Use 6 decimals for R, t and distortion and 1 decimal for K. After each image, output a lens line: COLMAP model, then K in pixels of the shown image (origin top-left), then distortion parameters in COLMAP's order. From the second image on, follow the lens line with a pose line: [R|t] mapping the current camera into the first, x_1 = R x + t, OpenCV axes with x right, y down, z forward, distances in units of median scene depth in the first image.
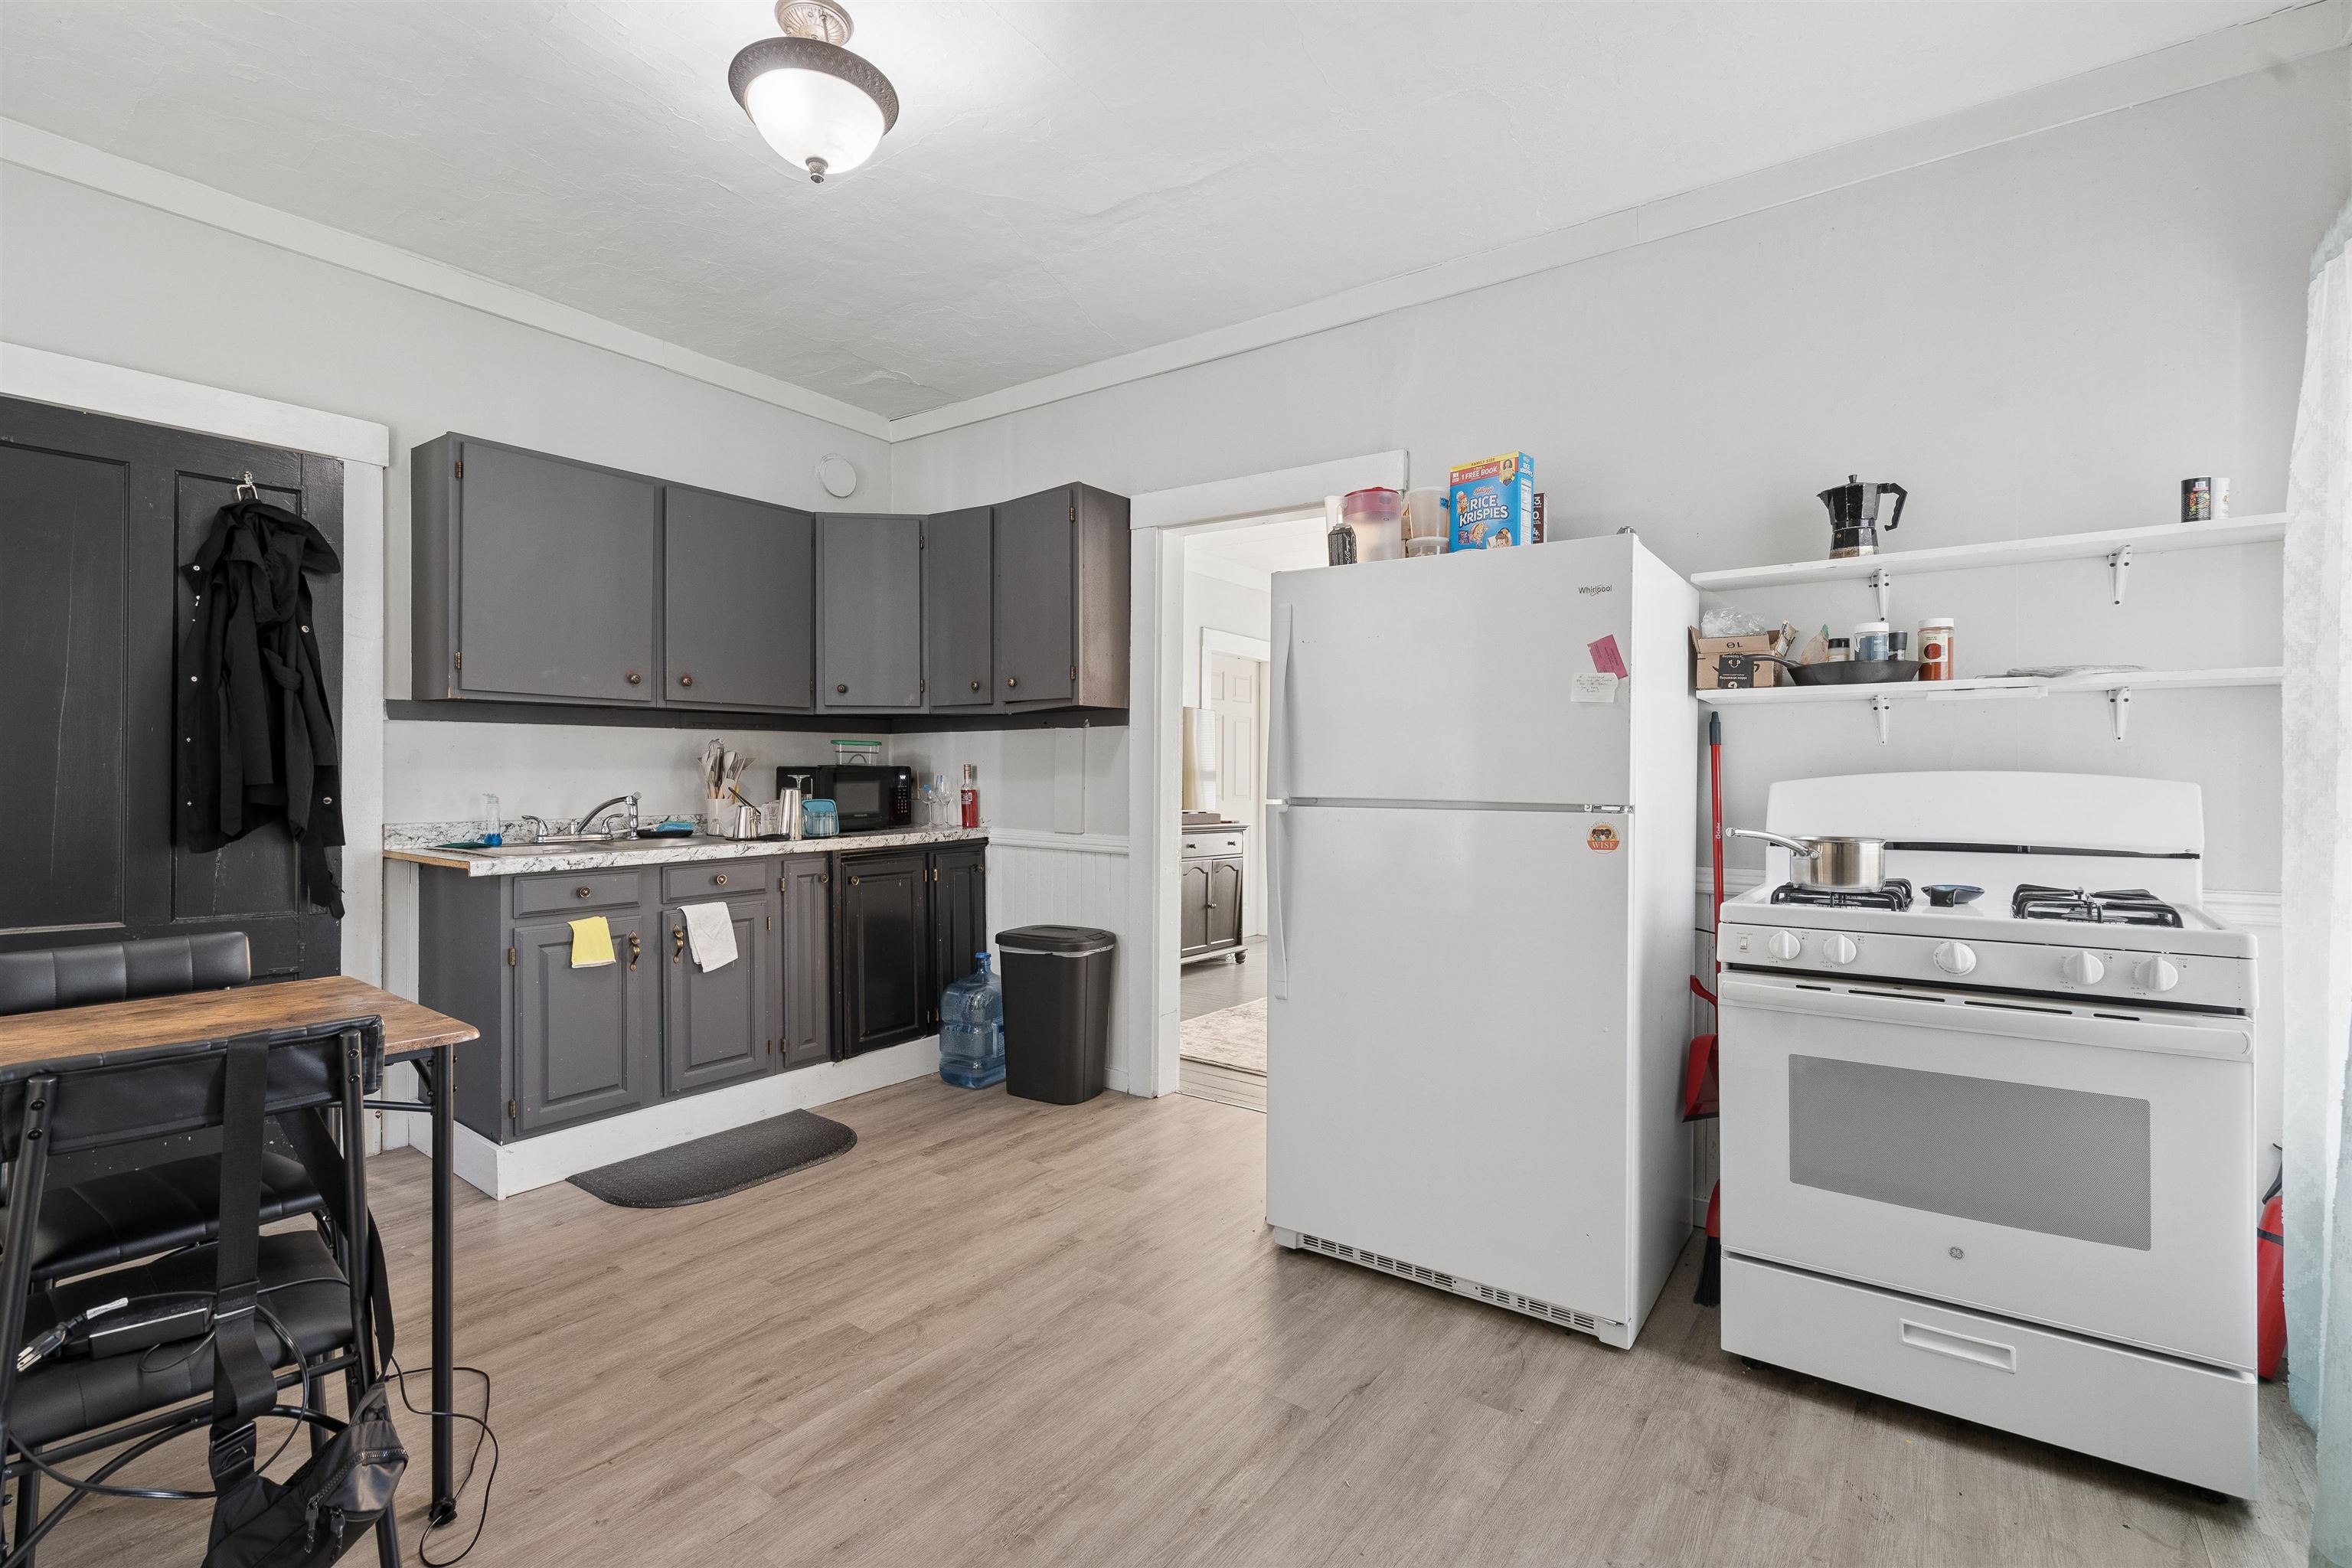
lens RADIAL K [[1062.7, 0, 1191.0], [0, 1062.7, 769.9], [0, 0, 1]] dist [-0.002949, 0.001115]
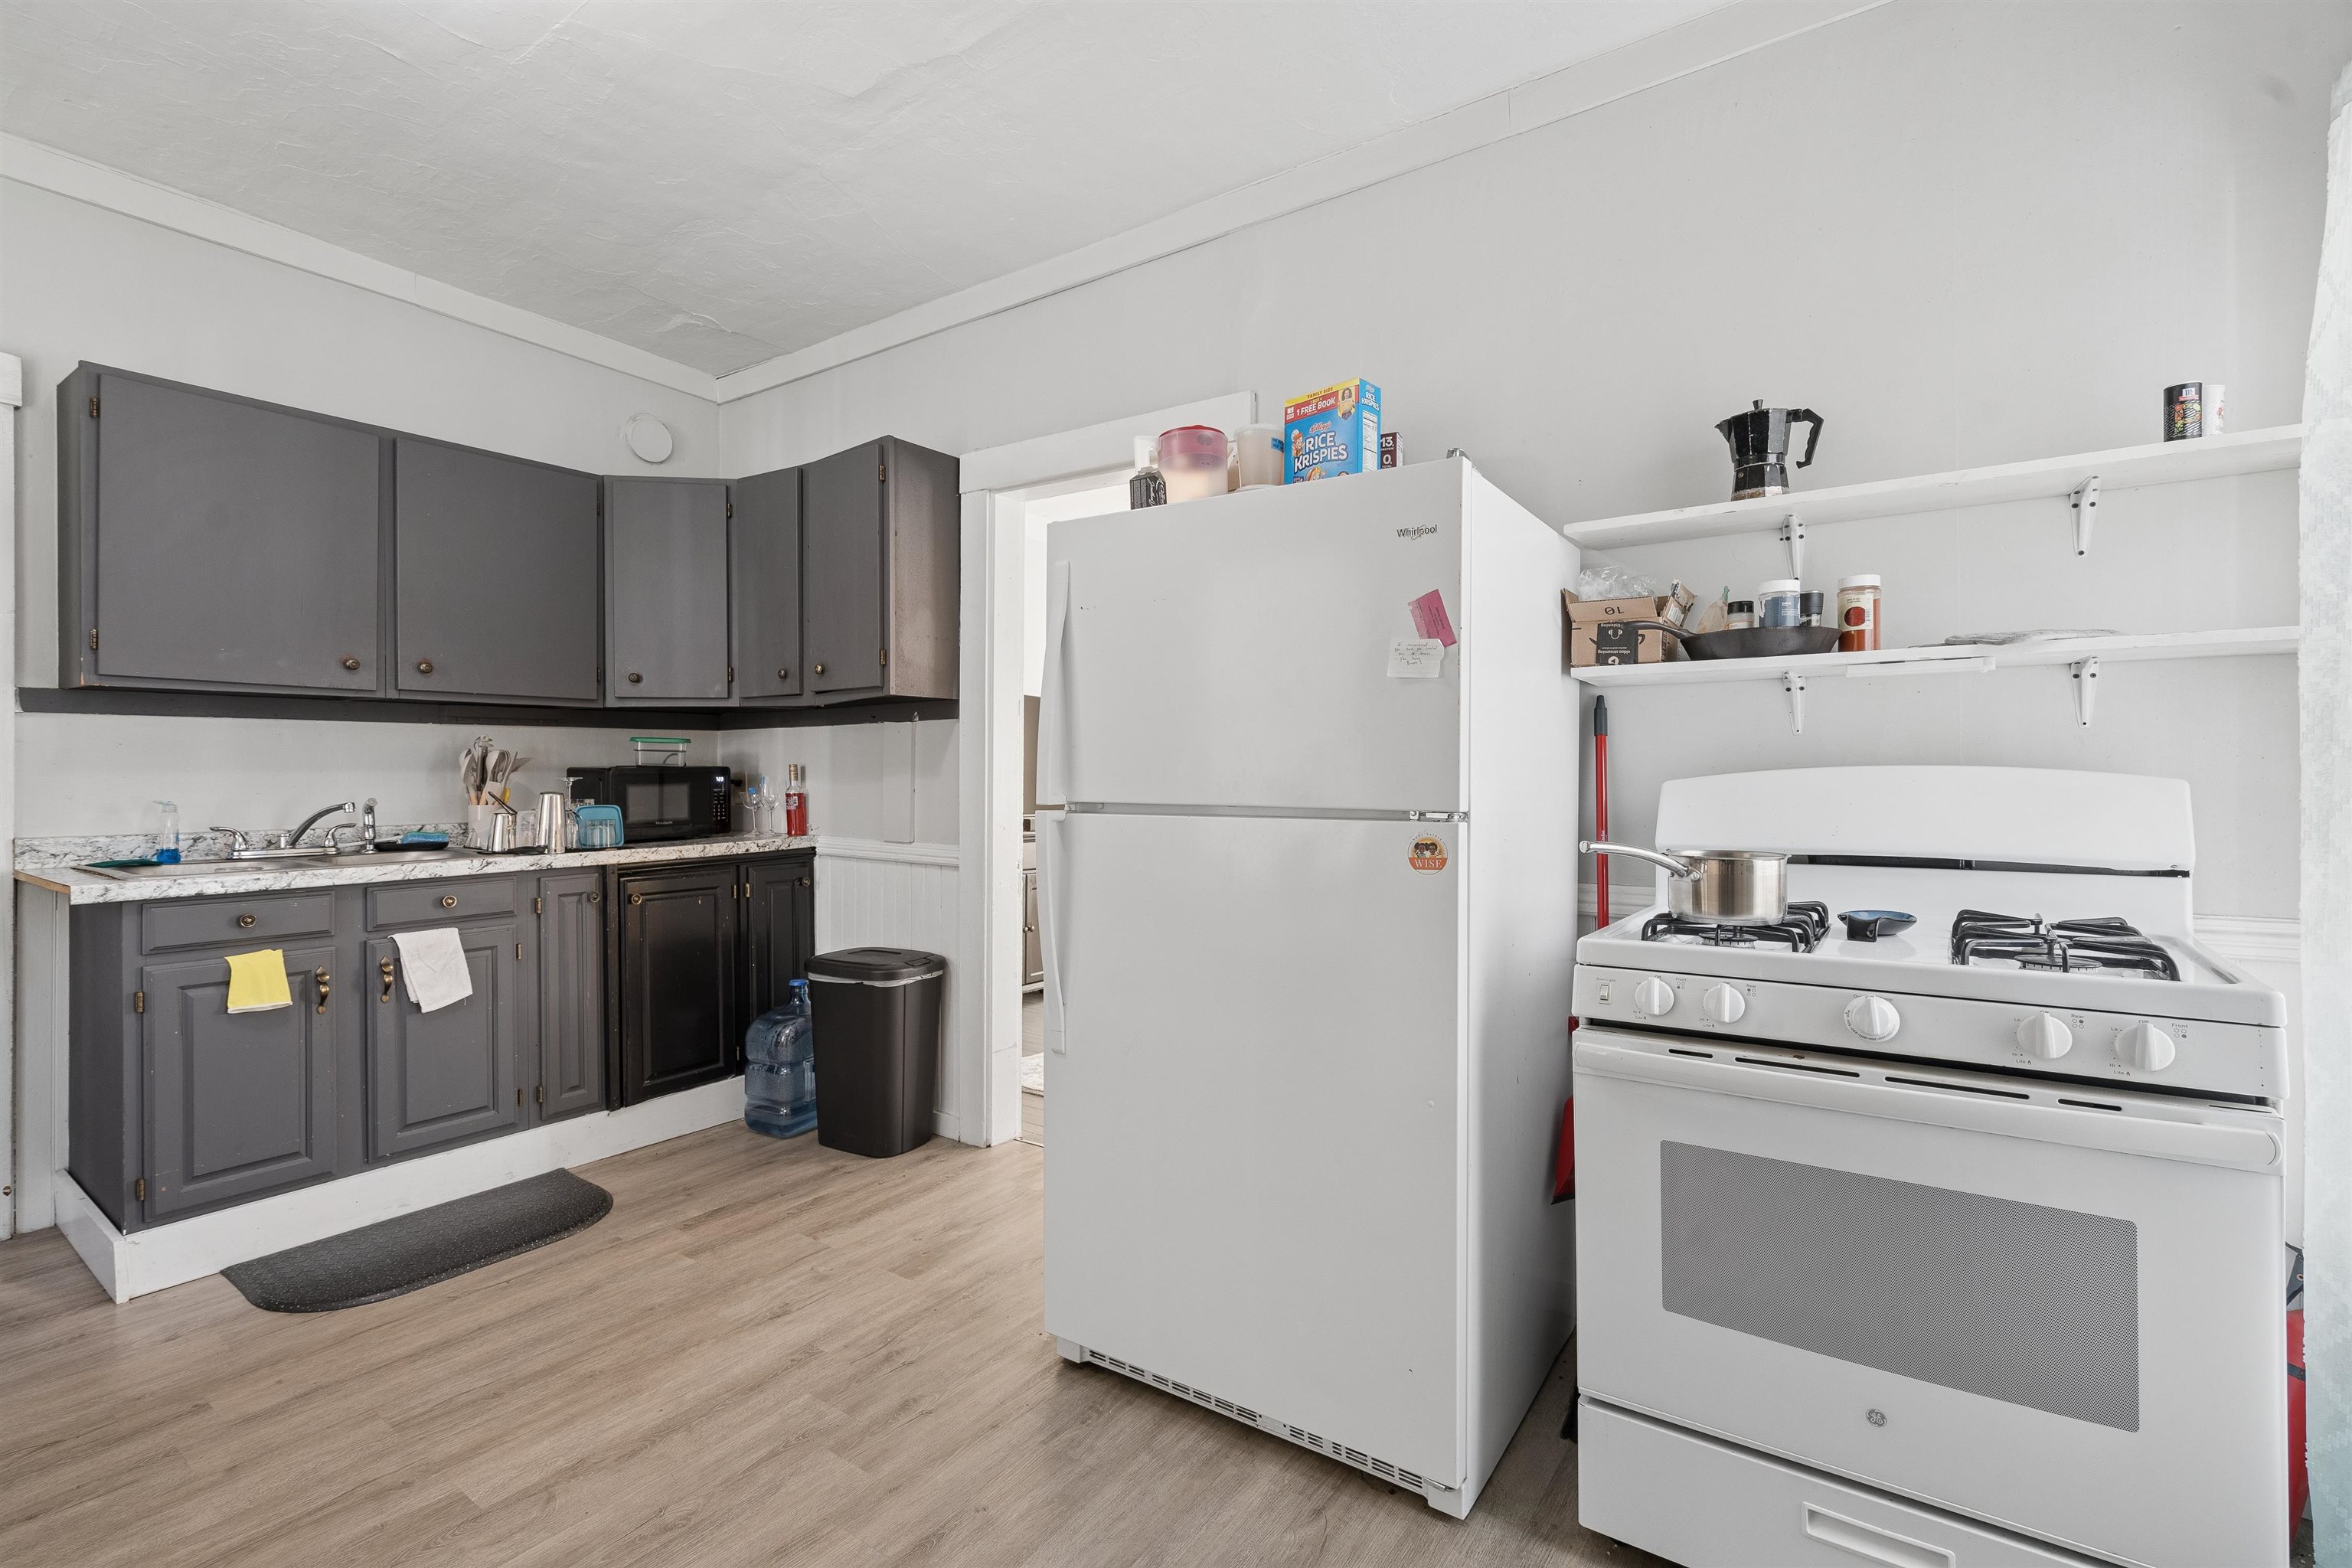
lens RADIAL K [[1062.7, 0, 1180.8], [0, 1062.7, 767.7], [0, 0, 1]] dist [-0.002949, 0.001115]
pose [[0.999805, -0.004228, 0.019315, 0.132577], [0.004271, 0.999988, -0.002232, 0.001662], [-0.019306, 0.002315, 0.999811, 0.159131]]
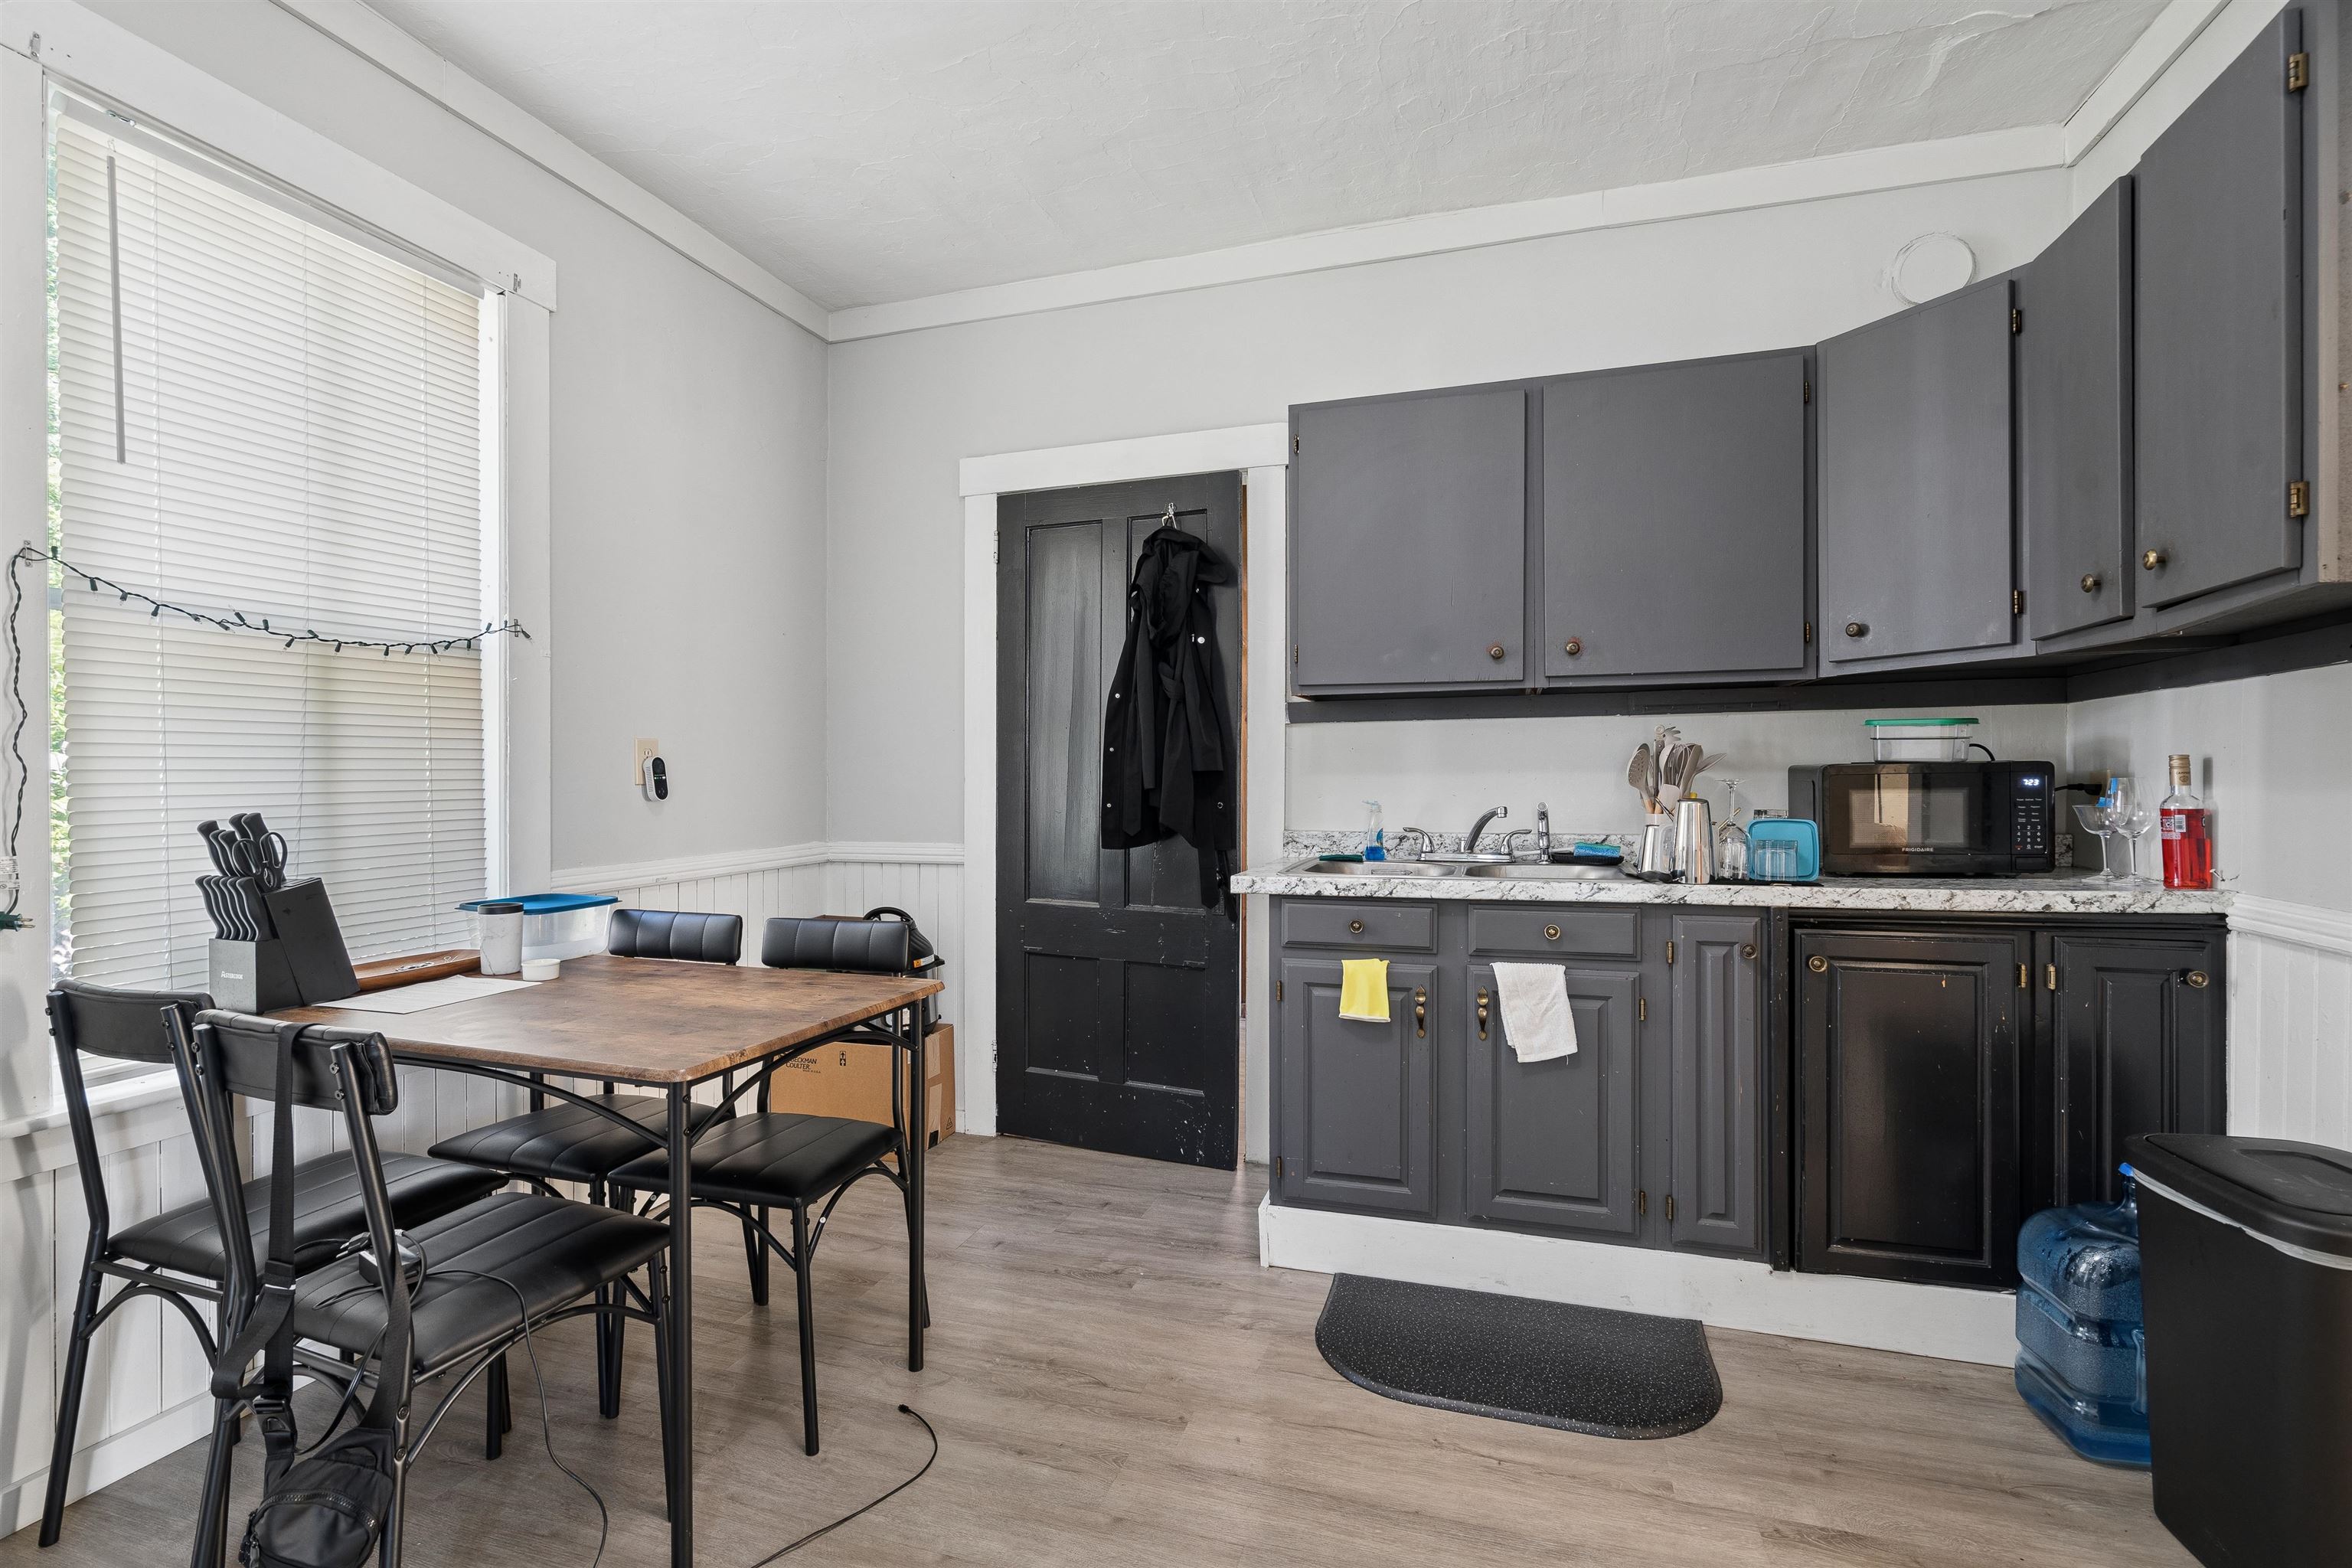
lens RADIAL K [[1062.7, 0, 1160.0], [0, 1062.7, 788.2], [0, 0, 1]] dist [-0.002949, 0.001115]
pose [[0.303374, 0.002581, -0.952868, 0.142456], [0.005674, 0.999974, 0.004516, 0.007264], [0.952855, -0.006776, 0.303351, 0.600672]]
